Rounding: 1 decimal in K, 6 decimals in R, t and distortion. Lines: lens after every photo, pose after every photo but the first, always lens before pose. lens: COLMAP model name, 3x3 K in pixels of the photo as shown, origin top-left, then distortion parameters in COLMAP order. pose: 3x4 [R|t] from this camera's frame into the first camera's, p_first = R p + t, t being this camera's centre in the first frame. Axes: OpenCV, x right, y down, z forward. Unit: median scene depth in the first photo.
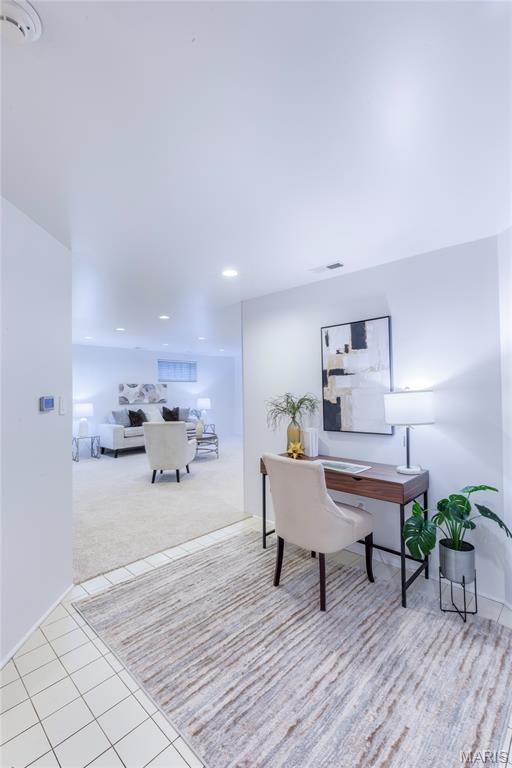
lens RADIAL K [[348.2, 0, 259.1], [0, 348.2, 378.6], [0, 0, 1]] dist [0.004290, 0.000125]
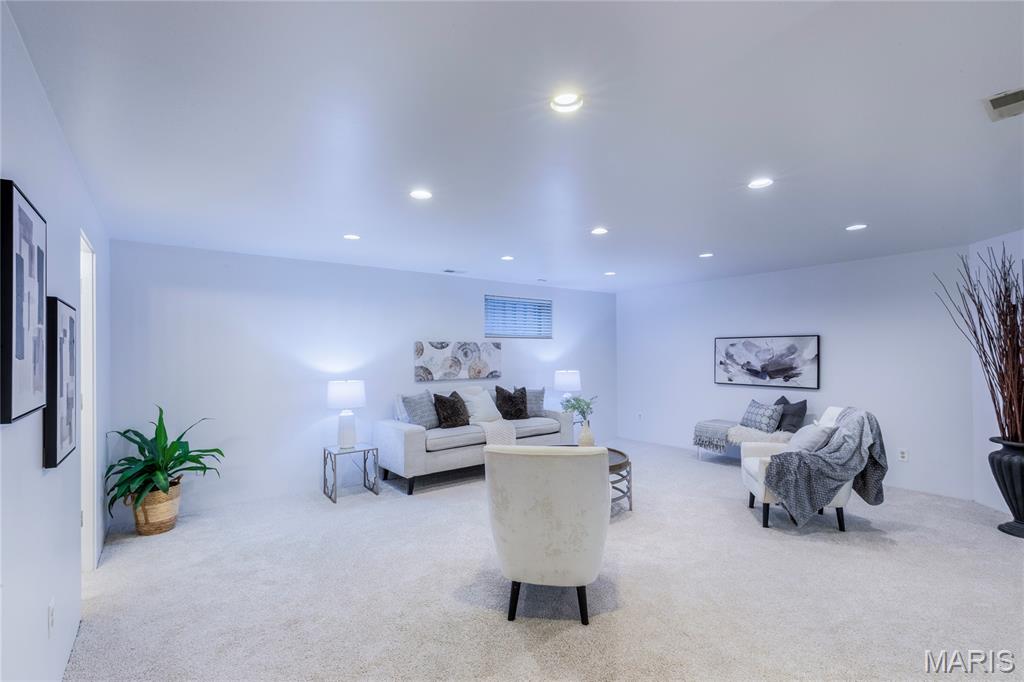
lens RADIAL K [[464.3, 0, 512.6], [0, 464.3, 348.7], [0, 0, 1]] dist [0.004290, 0.000125]
pose [[0.985576, 0.000682, -0.169229, -0.139244], [0.002849, 0.999783, 0.020623, 0.011597], [0.169207, -0.020807, 0.985361, 0.338135]]
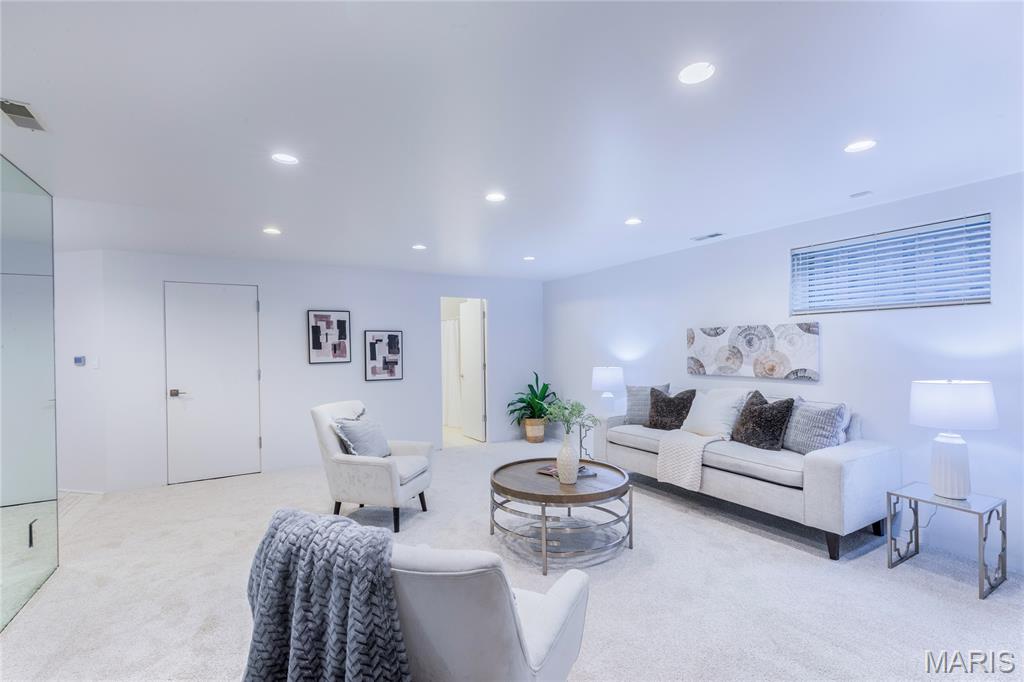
lens RADIAL K [[464.3, 0, 512.3], [0, 464.3, 345.0], [0, 0, 1]] dist [0.004290, 0.000125]
pose [[-0.297765, 0.013664, -0.954541, 0.233569], [0.048292, 0.998833, -0.000766, 0.025120], [0.953417, -0.046324, -0.298078, 0.933037]]
